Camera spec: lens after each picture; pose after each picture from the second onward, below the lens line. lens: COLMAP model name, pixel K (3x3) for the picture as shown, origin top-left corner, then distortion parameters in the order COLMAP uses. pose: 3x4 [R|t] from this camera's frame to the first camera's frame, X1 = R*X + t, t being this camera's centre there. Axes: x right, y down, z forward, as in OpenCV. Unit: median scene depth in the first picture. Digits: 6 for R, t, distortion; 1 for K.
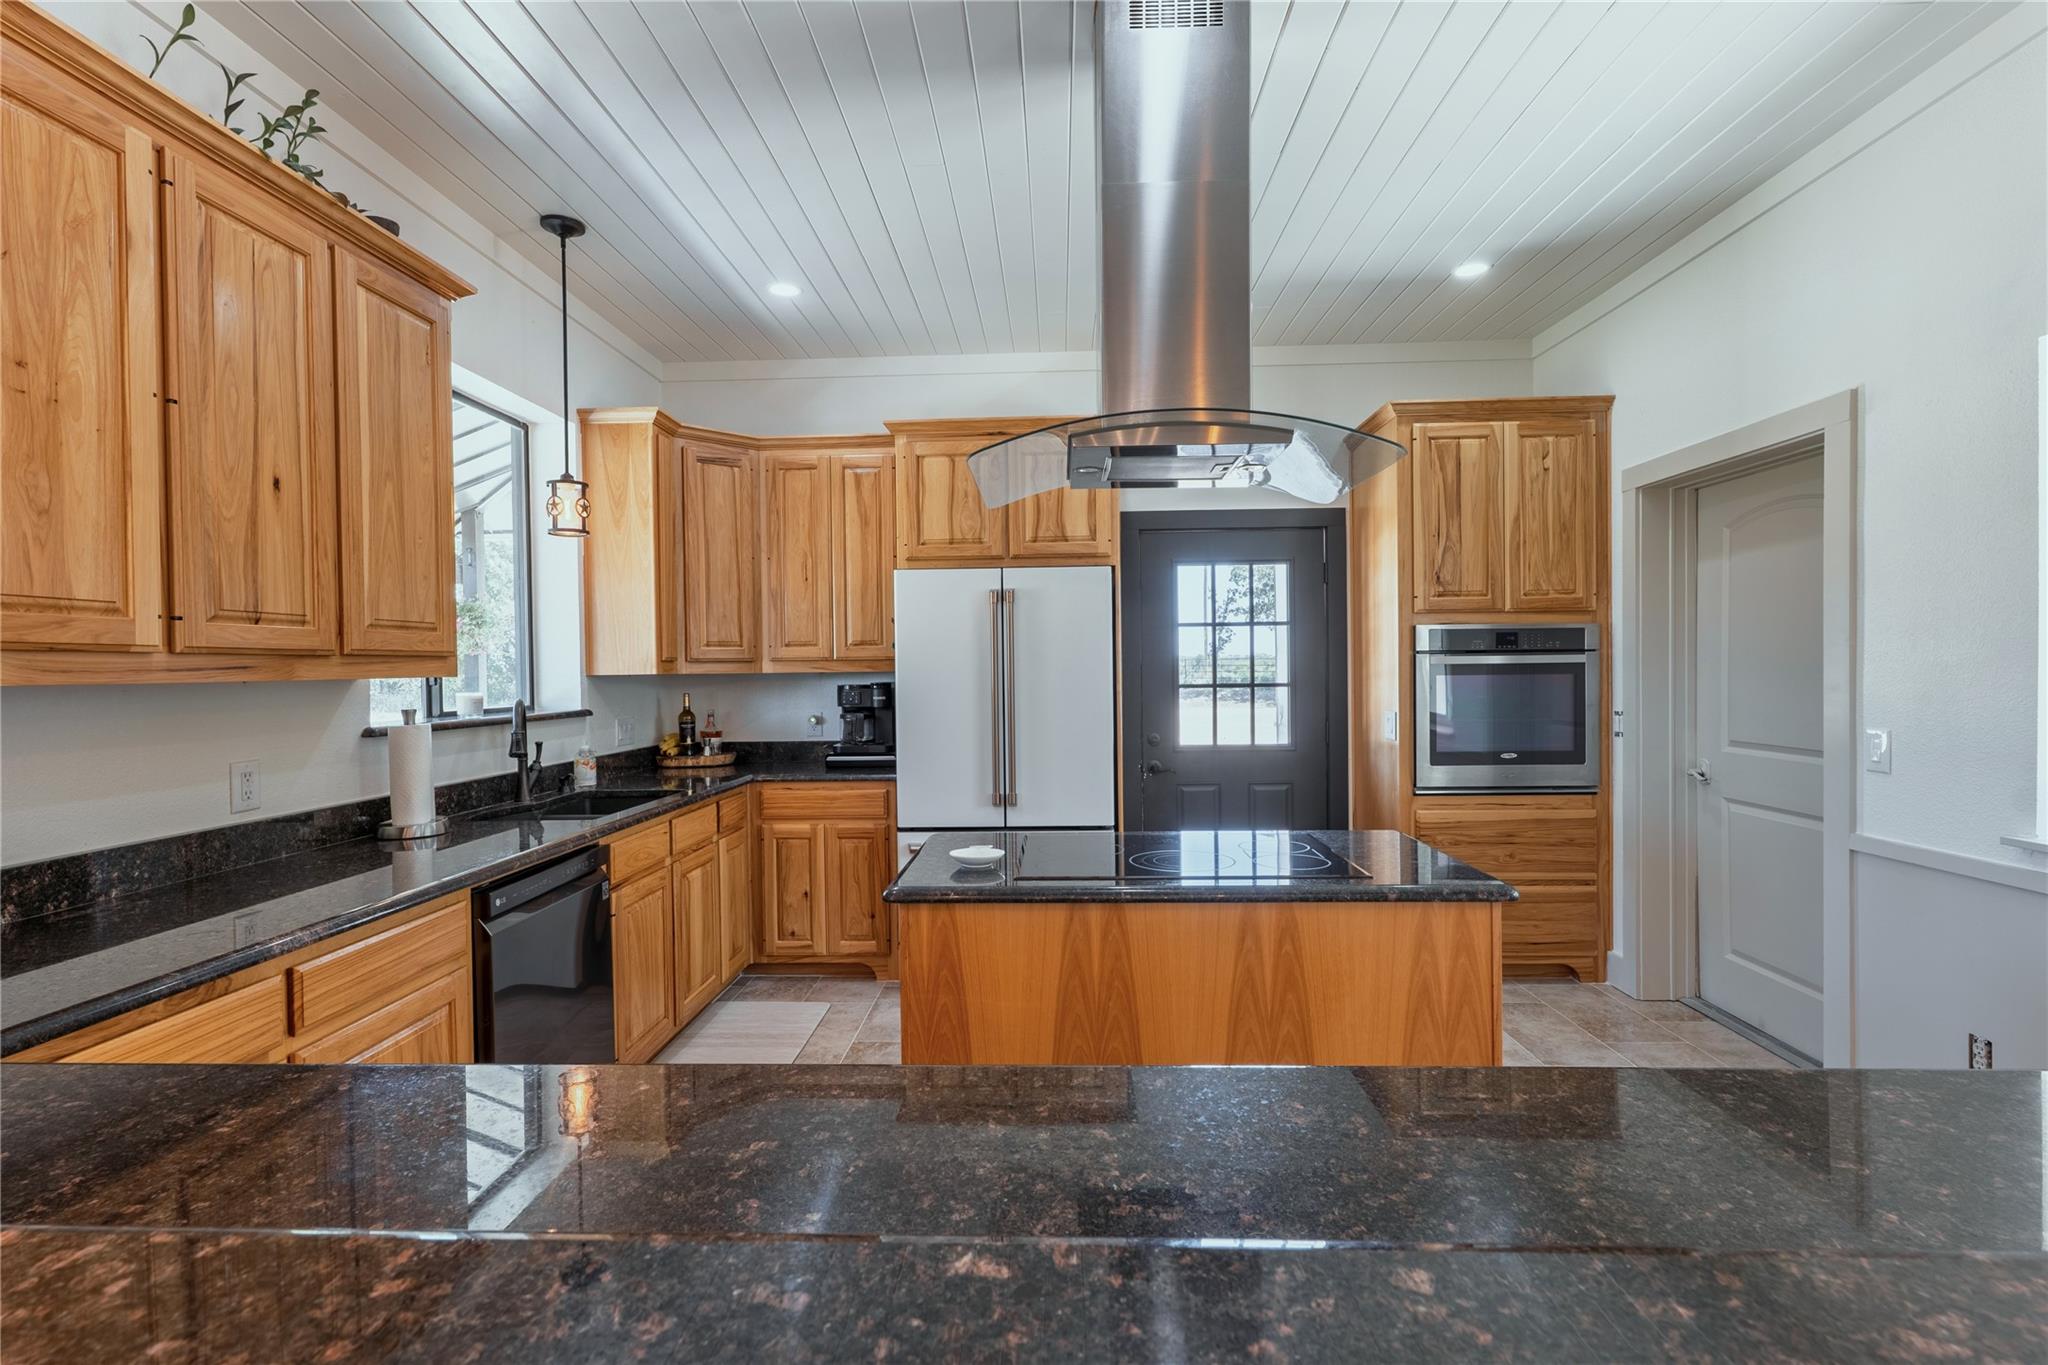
lens RADIAL K [[944.5, 0, 1024.7], [0, 944.5, 685.7], [0, 0, 1]] dist [0.000738, 0.000006]
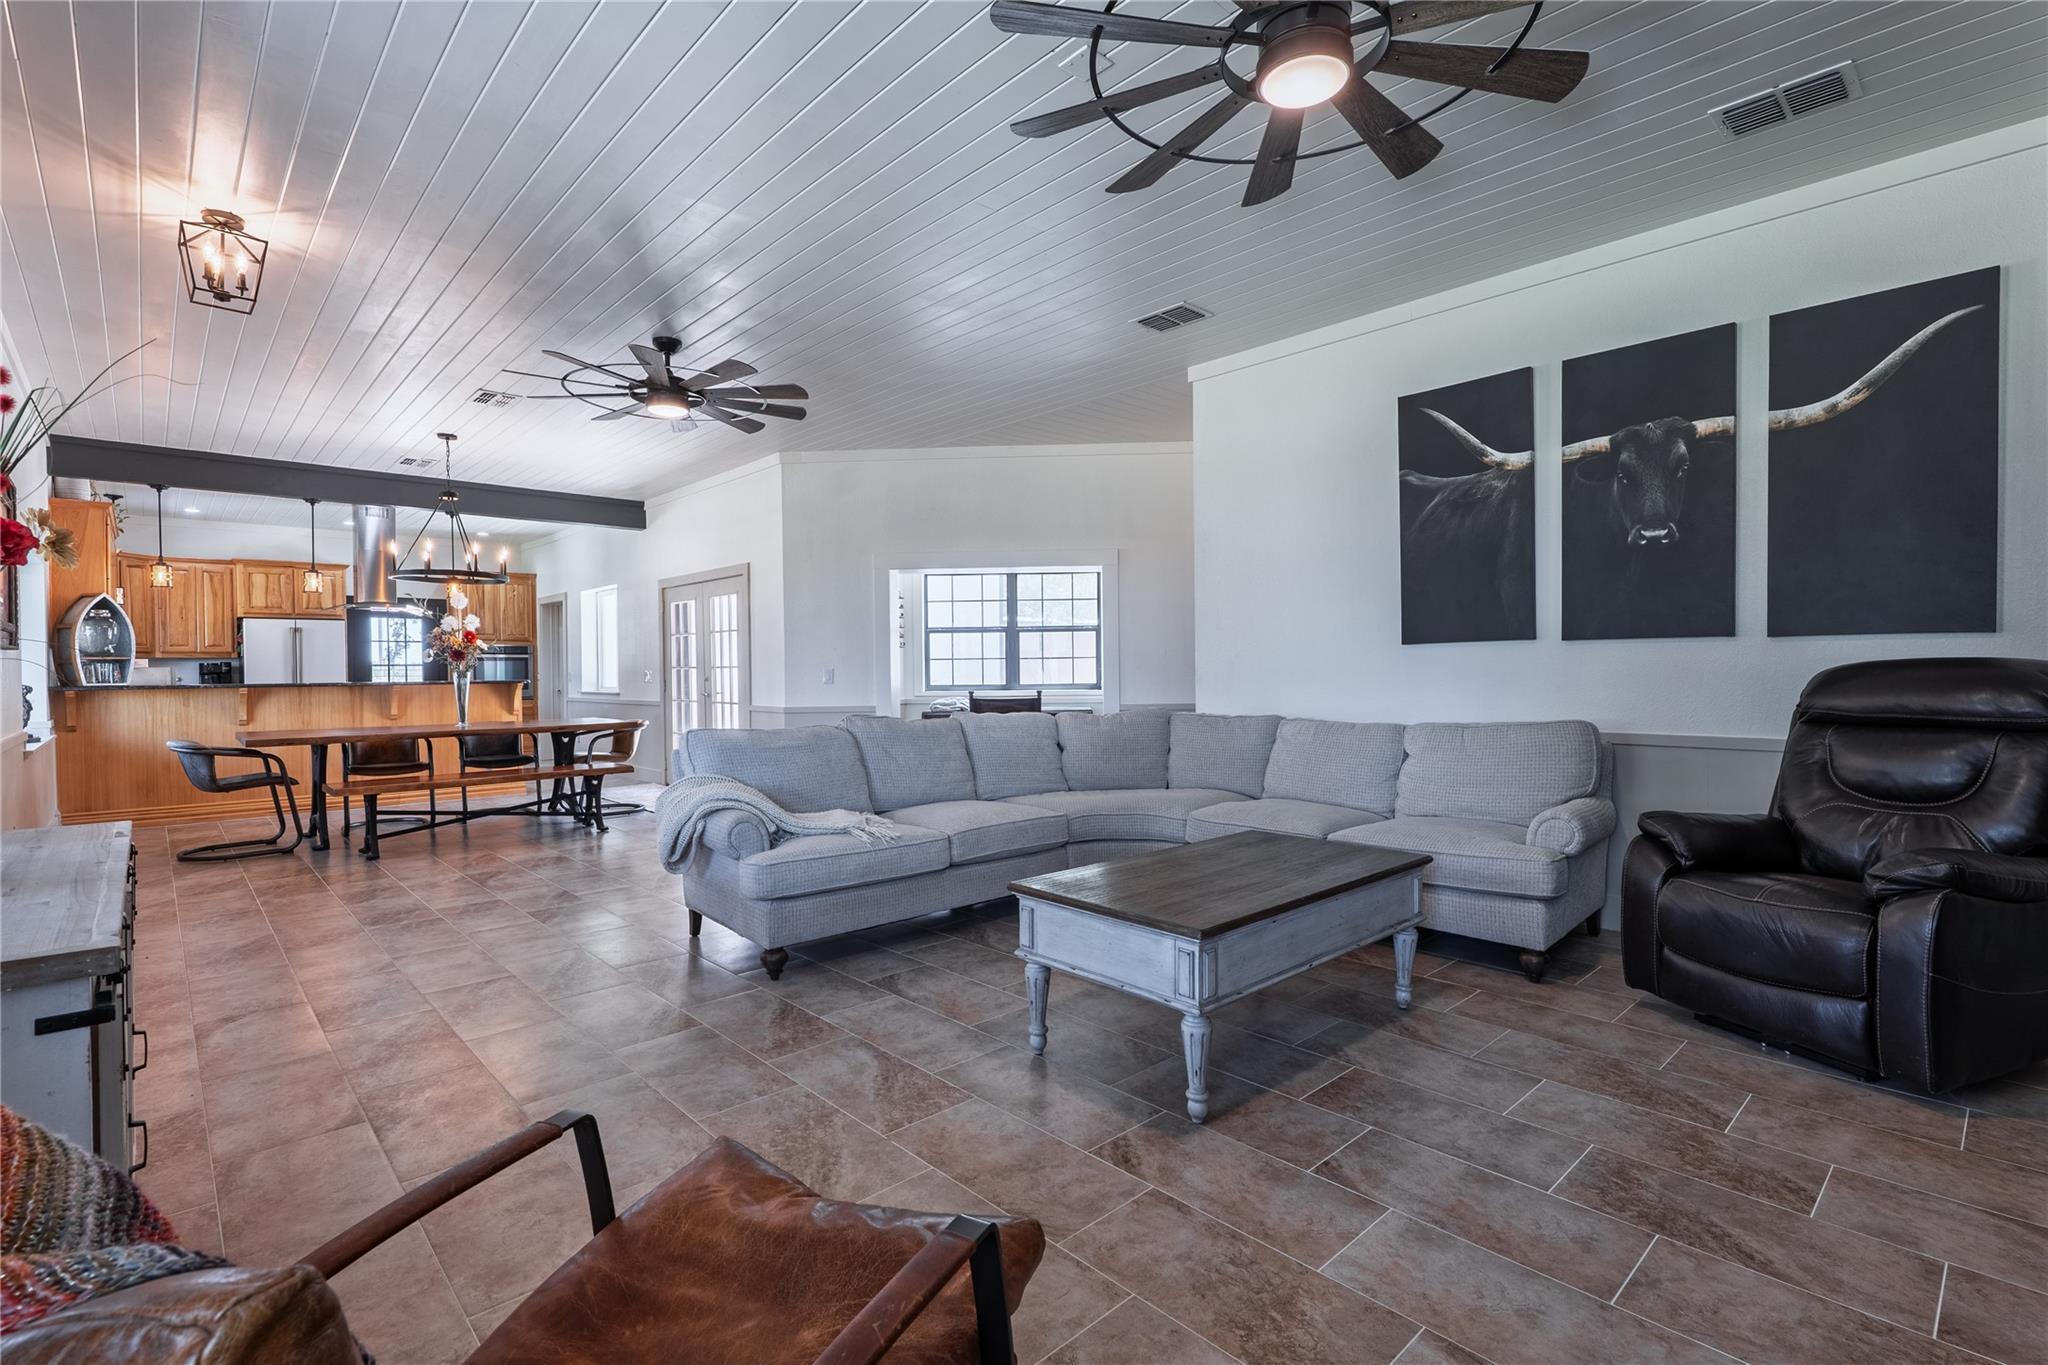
lens RADIAL K [[940.2, 0, 1031.4], [0, 940.2, 682.2], [0, 0, 1]] dist [0.003170, 0.000309]
pose [[0.709678, -0.006334, 0.704498, -0.409979], [0.006641, 0.999975, 0.002300, 0.059923], [-0.704495, 0.003047, 0.709702, -2.294718]]
